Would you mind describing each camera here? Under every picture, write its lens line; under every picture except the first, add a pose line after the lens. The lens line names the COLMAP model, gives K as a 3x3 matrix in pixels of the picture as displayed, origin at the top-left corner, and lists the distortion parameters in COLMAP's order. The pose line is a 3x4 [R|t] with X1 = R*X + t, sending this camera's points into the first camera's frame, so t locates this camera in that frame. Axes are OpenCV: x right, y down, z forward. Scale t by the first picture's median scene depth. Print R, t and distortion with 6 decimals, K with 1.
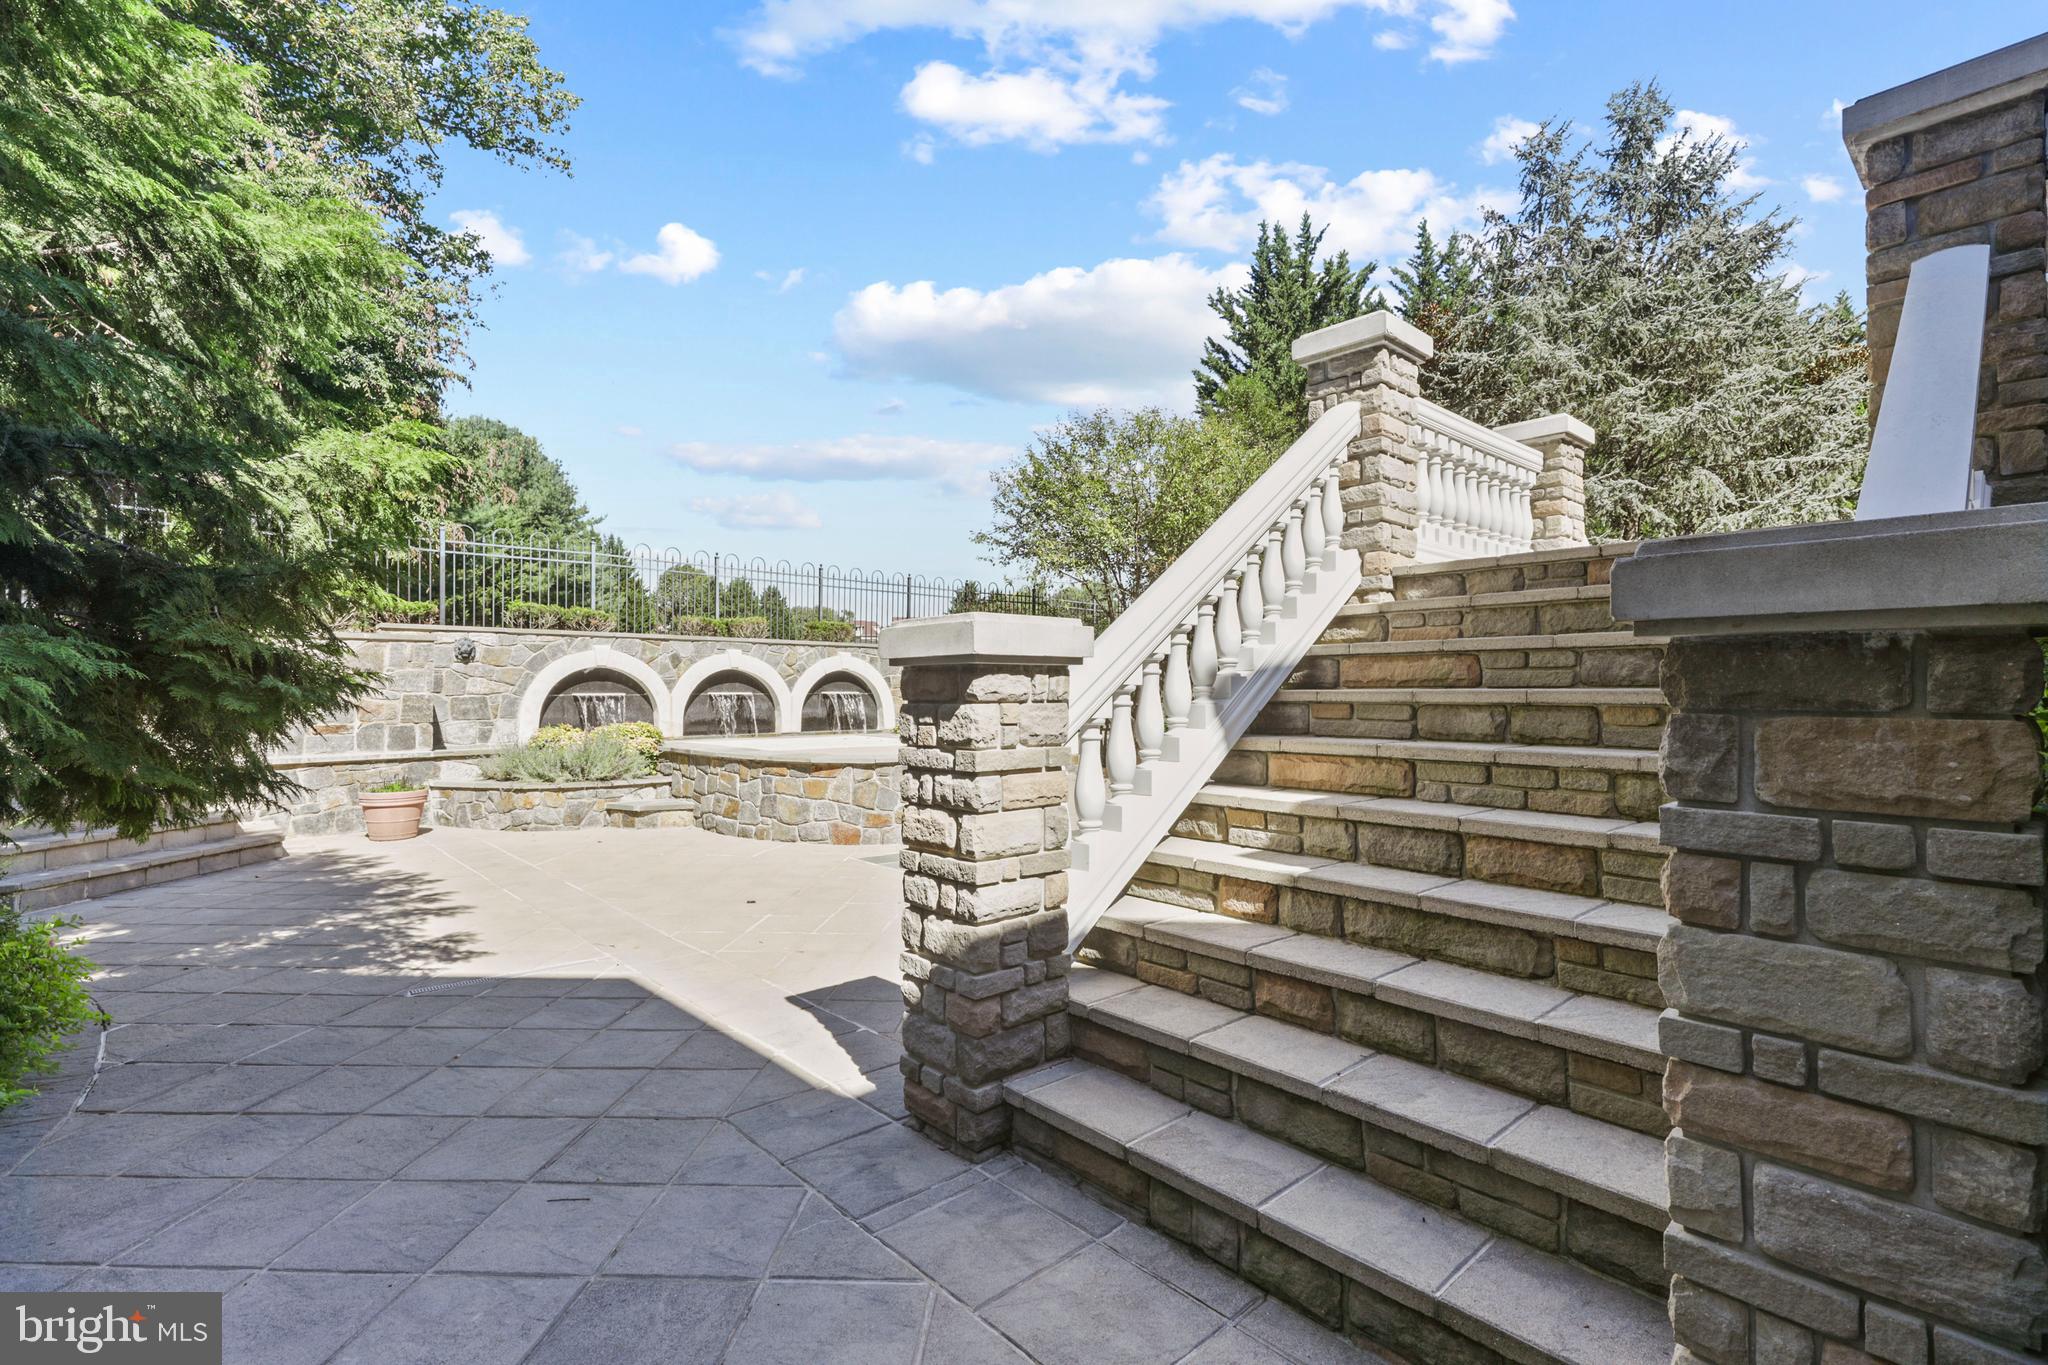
lens RADIAL K [[923.1, 0, 1057.4], [0, 923.1, 689.2], [0, 0, 1]] dist [0.027245, -0.004572]
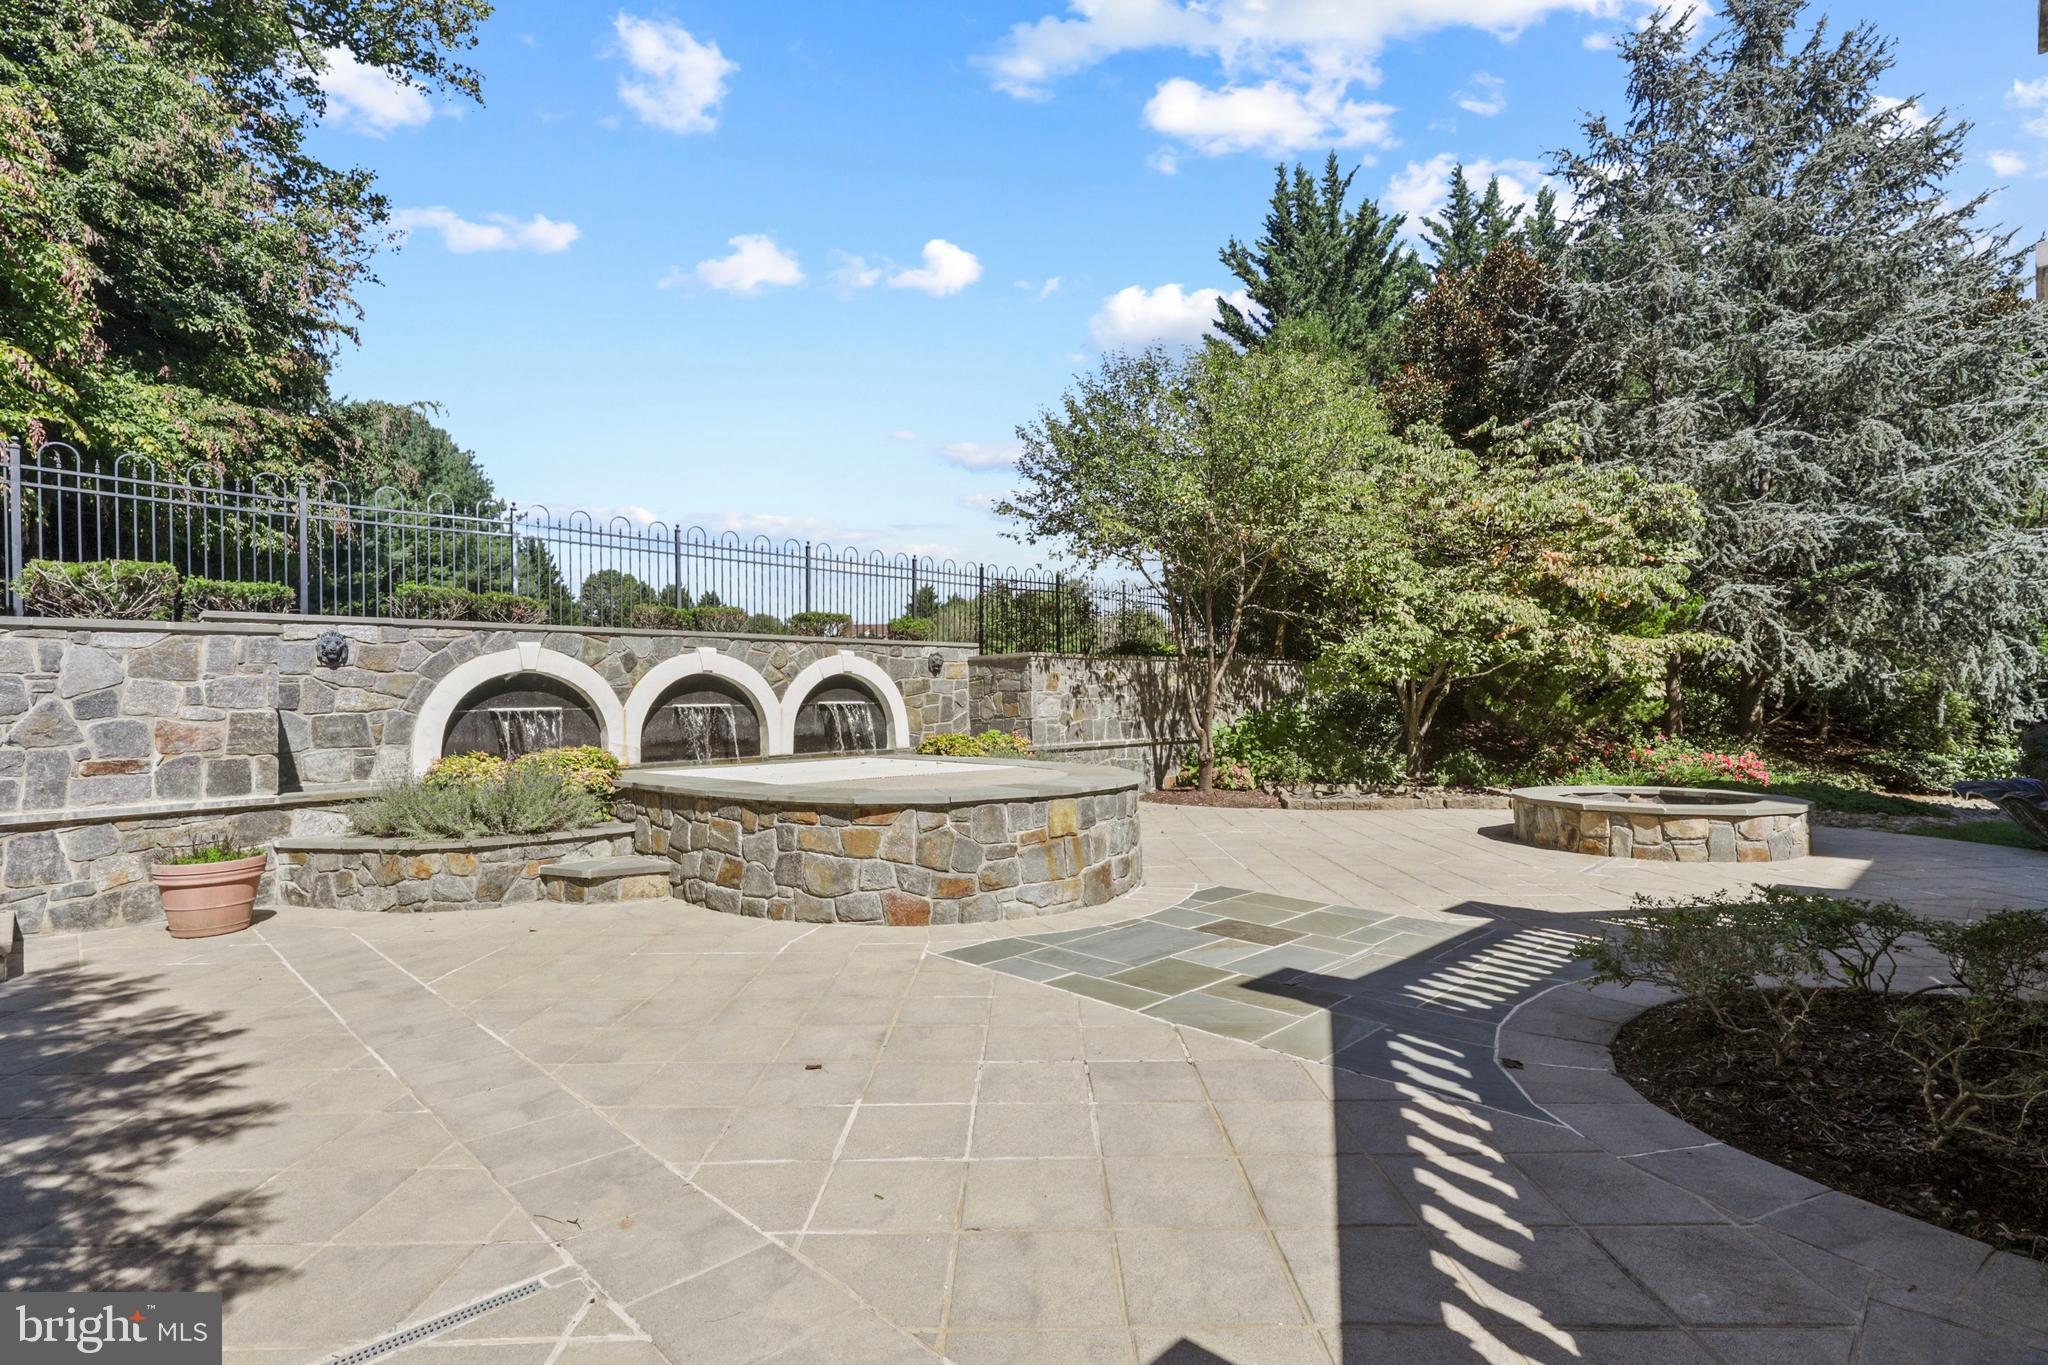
lens RADIAL K [[923.1, 0, 1027.6], [0, 923.1, 694.4], [0, 0, 1]] dist [0.027245, -0.004572]
pose [[0.998984, -0.015627, 0.042278, -0.108849], [0.015897, 0.999855, -0.006037, 0.003950], [-0.042178, 0.006703, 0.999088, 0.211200]]
